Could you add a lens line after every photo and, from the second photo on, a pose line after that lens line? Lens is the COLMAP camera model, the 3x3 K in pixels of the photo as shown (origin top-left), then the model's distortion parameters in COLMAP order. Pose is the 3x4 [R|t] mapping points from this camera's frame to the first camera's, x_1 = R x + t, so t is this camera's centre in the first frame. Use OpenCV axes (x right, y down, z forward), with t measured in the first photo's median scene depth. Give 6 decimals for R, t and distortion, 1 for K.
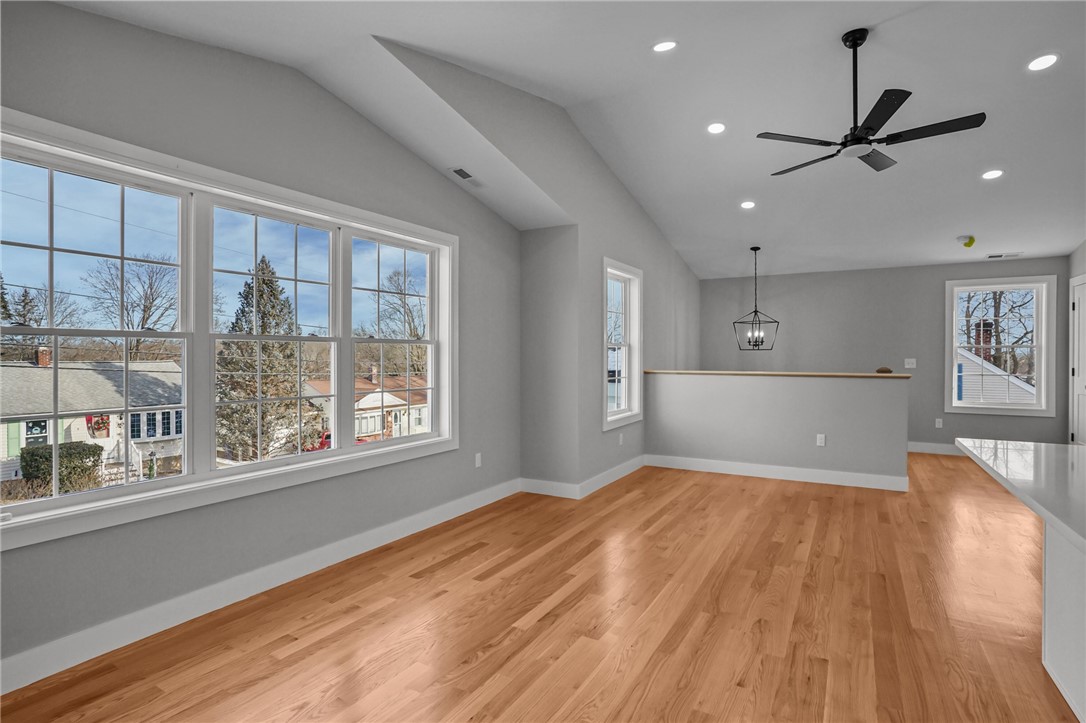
lens RADIAL K [[544.3, 0, 538.4], [0, 544.3, 357.7], [0, 0, 1]] dist [-0.078414, 0.039511]
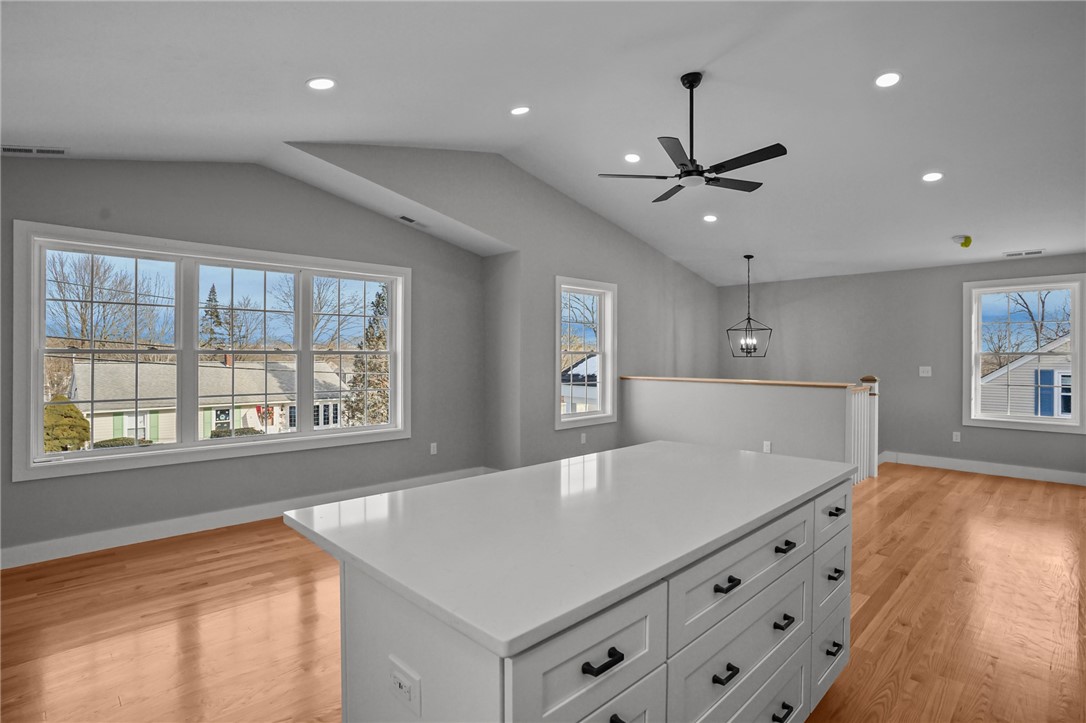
lens RADIAL K [[544.3, 0, 538.4], [0, 544.3, 357.7], [0, 0, 1]] dist [-0.078414, 0.039511]
pose [[0.966143, 0.002682, -0.257993, 0.458264], [-0.003143, 0.999994, -0.001375, -0.016515], [0.257988, 0.002139, 0.966146, -0.129817]]
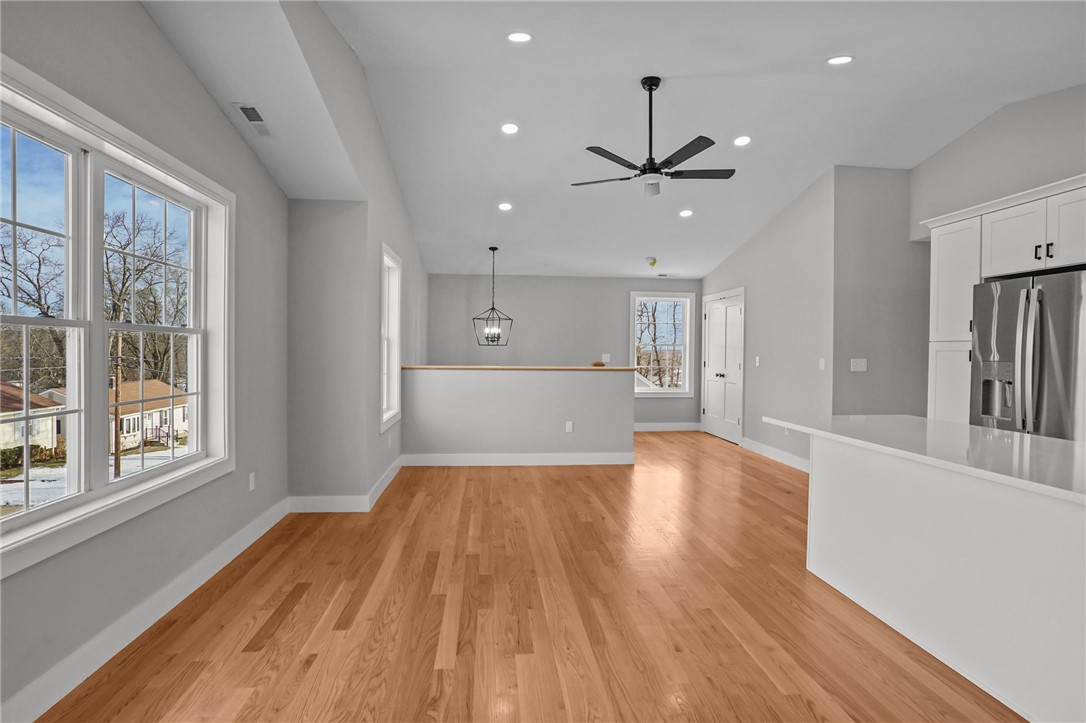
lens RADIAL K [[549.0, 0, 540.6], [0, 549.0, 359.0], [0, 0, 1]] dist [-0.078257, 0.042137]
pose [[0.807729, -0.002793, 0.589547, -0.245584], [-0.005452, 0.999911, 0.012206, -0.002284], [-0.589528, -0.013073, 0.807642, 0.128302]]
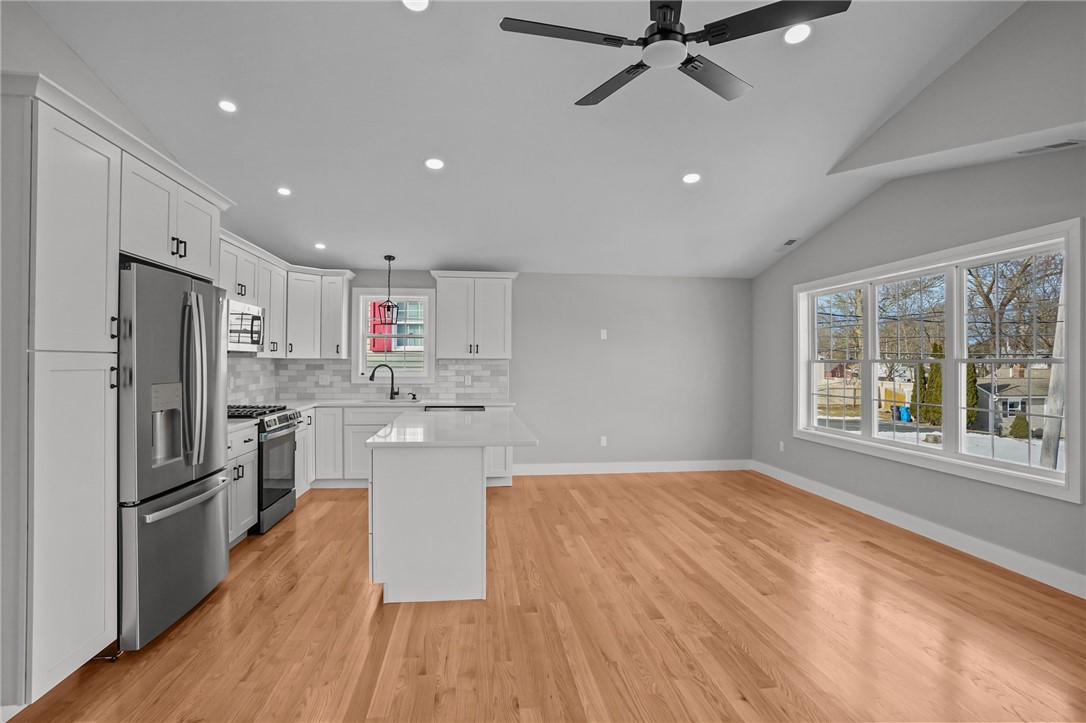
lens RADIAL K [[544.3, 0, 538.4], [0, 544.3, 357.7], [0, 0, 1]] dist [-0.078414, 0.039511]
pose [[-0.792689, -0.008241, -0.609571, 0.867110], [-0.008836, 0.999959, -0.002028, -0.024220], [0.609562, 0.003779, -0.792729, 1.109800]]
